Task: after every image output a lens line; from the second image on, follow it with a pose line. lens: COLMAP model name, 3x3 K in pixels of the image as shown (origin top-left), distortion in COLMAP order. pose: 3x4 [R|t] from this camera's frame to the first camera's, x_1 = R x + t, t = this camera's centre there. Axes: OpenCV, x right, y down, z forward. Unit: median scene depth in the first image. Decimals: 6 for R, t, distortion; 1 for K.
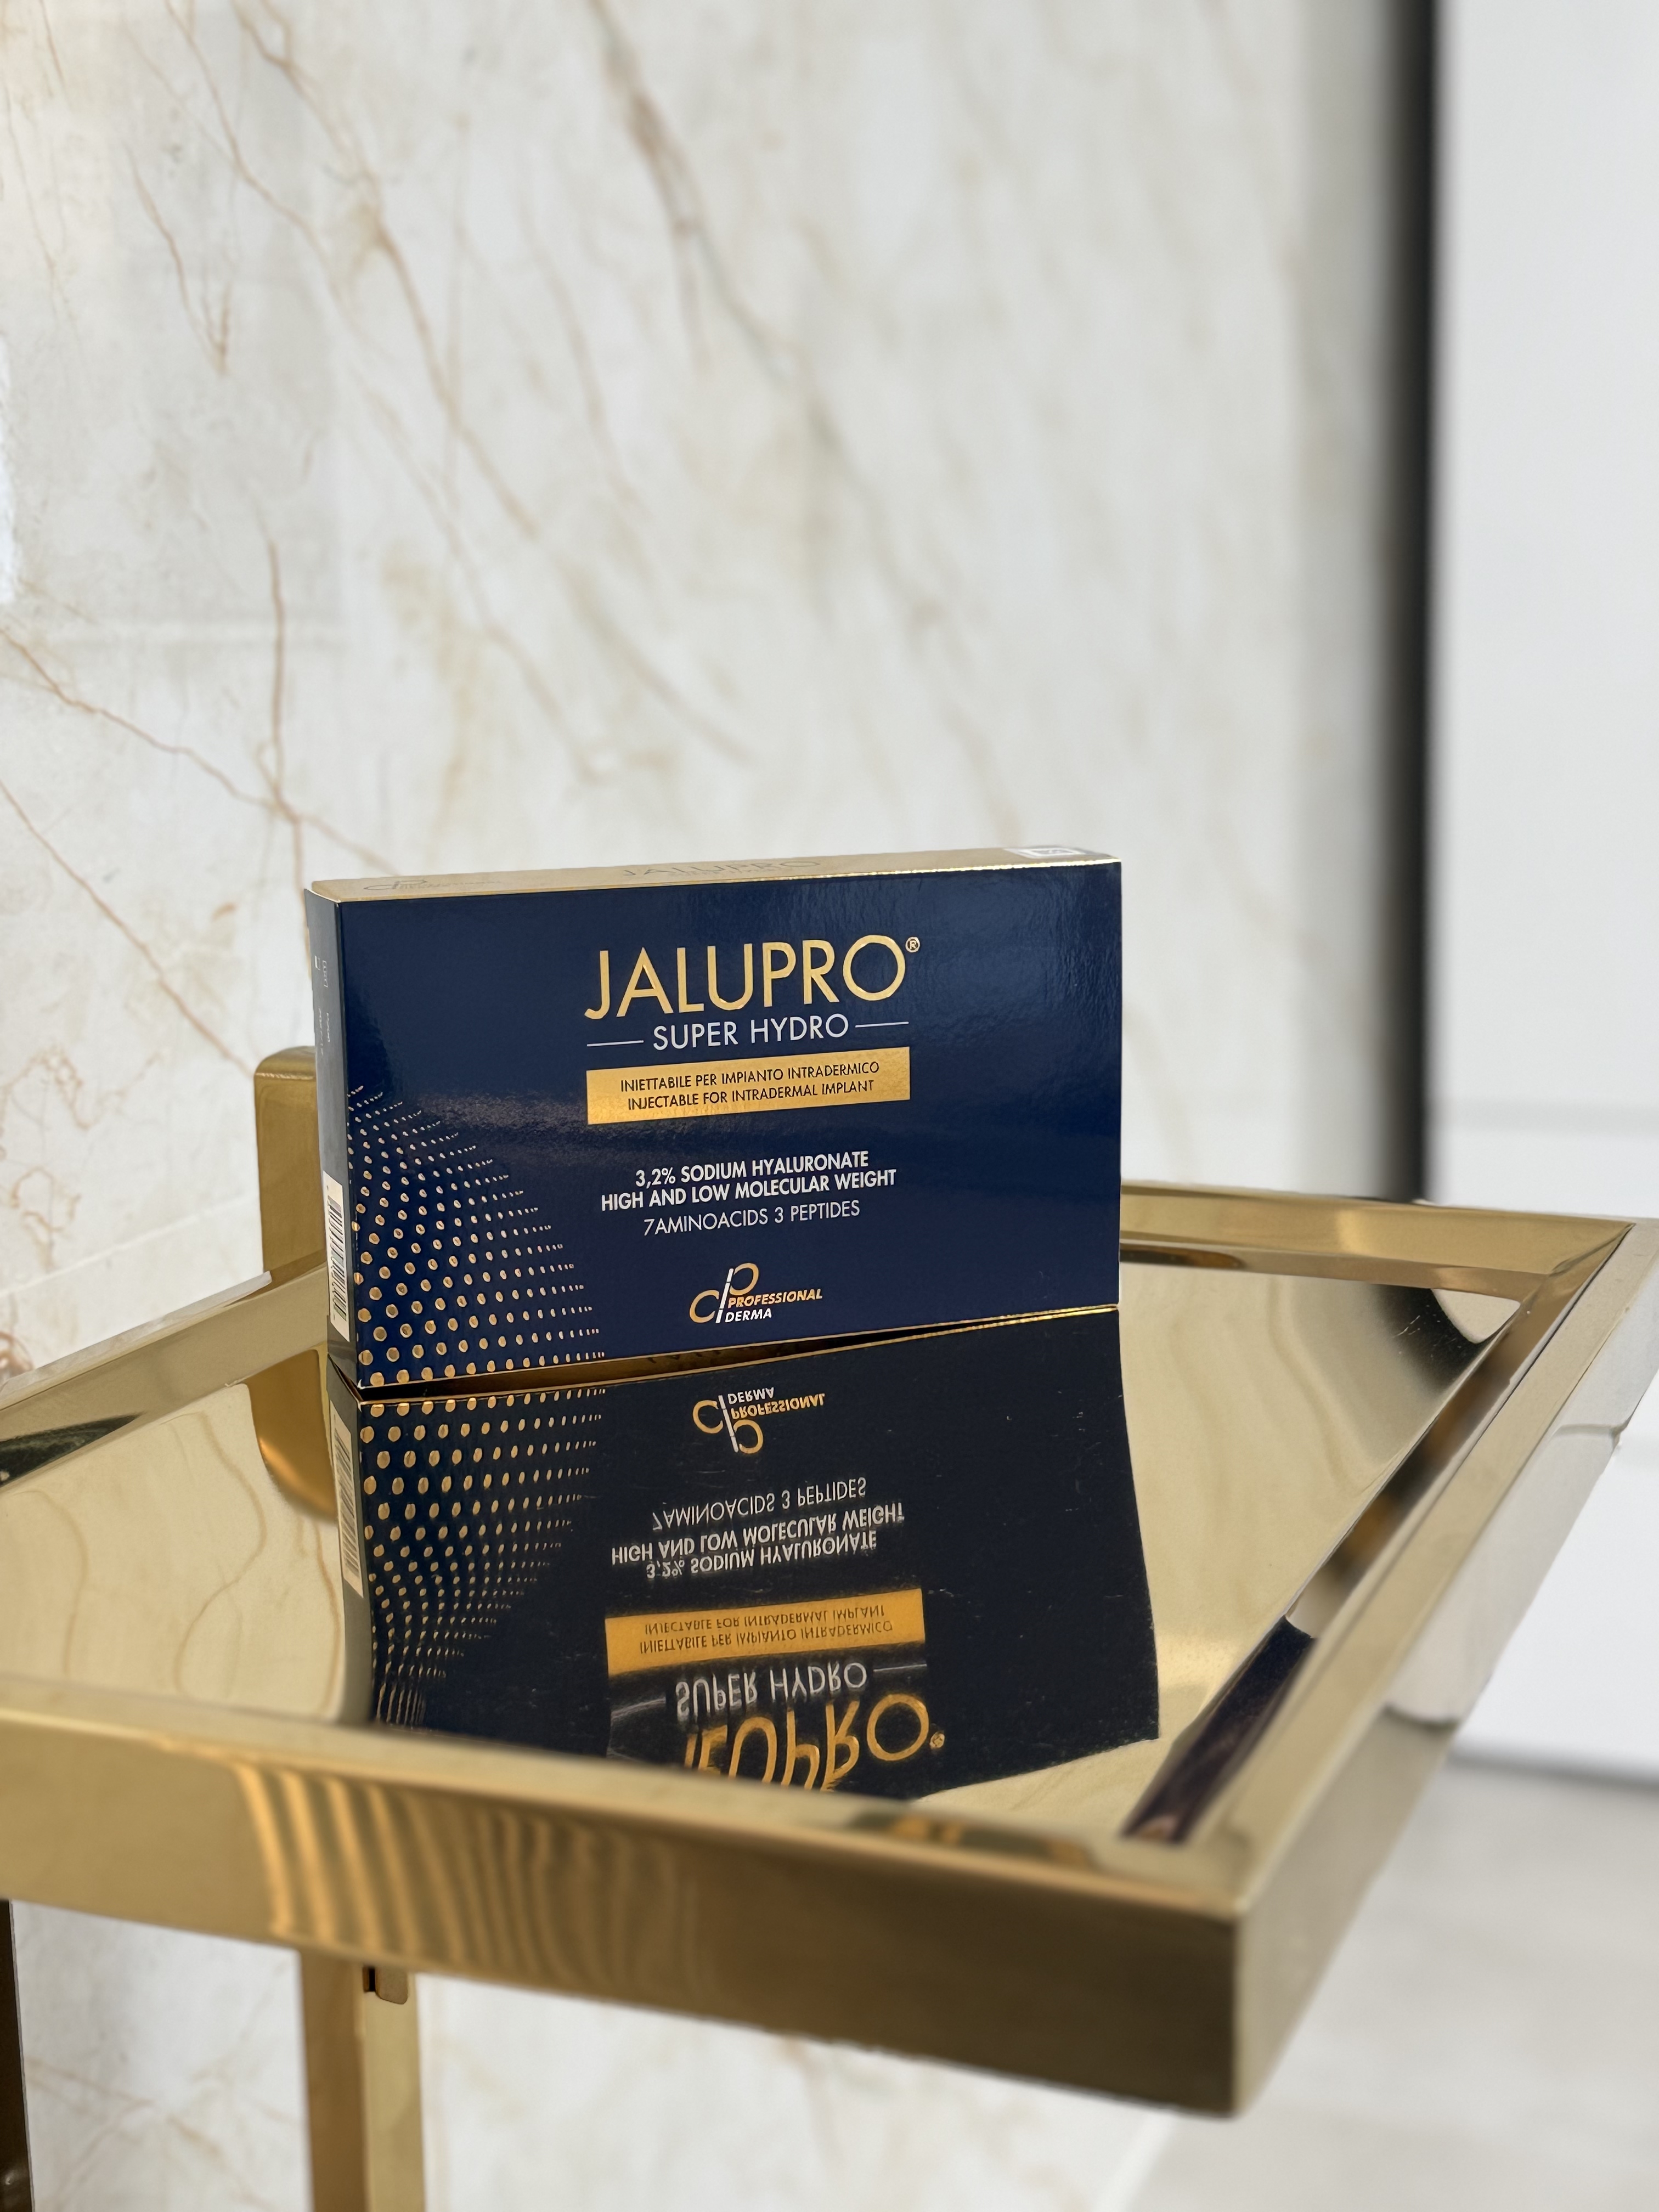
lens RADIAL K [[3131.6, 0, 820.4], [0, 3131.6, 1086.7], [0, 0, 1]] dist [-0.009385, 0.000000]
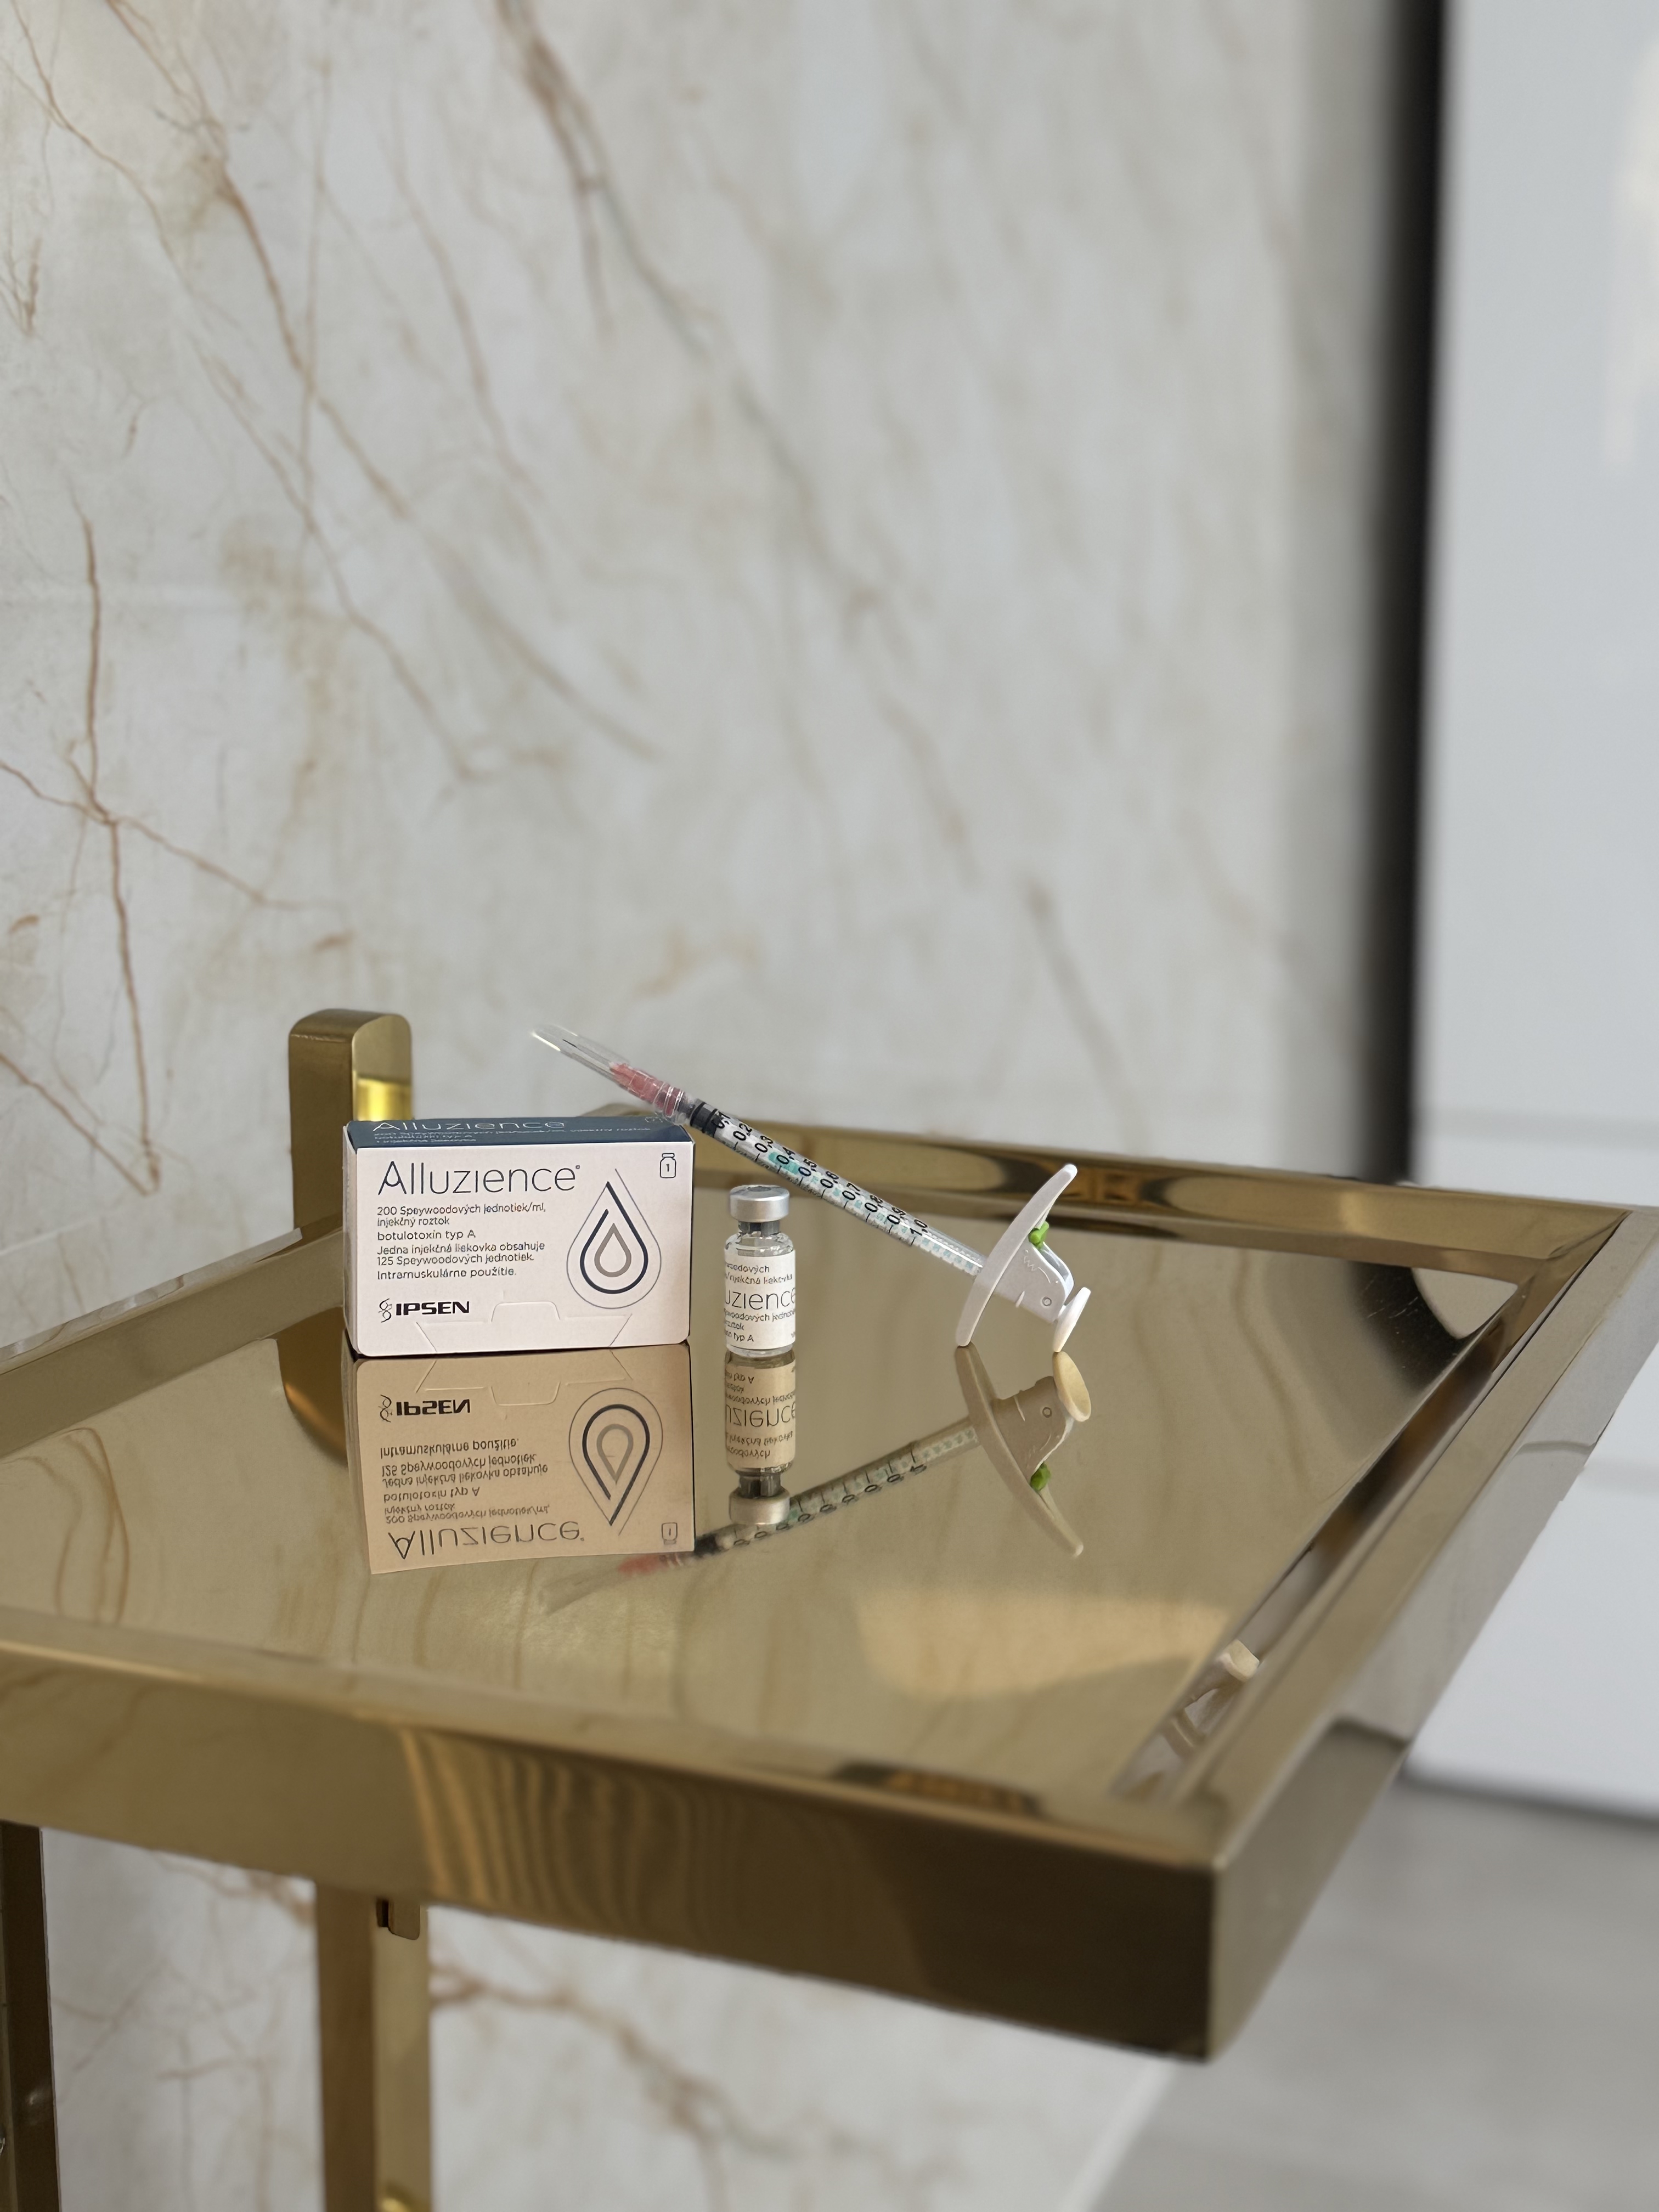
lens RADIAL K [[2880.1, 0, 829.8], [0, 2880.1, 1118.3], [0, 0, 1]] dist [-0.037932, 0.000000]
pose [[0.999352, 0.015580, -0.032441, 0.042512], [-0.014469, 0.999311, 0.034188, -0.017950], [0.032951, -0.033697, 0.998889, 0.094141]]
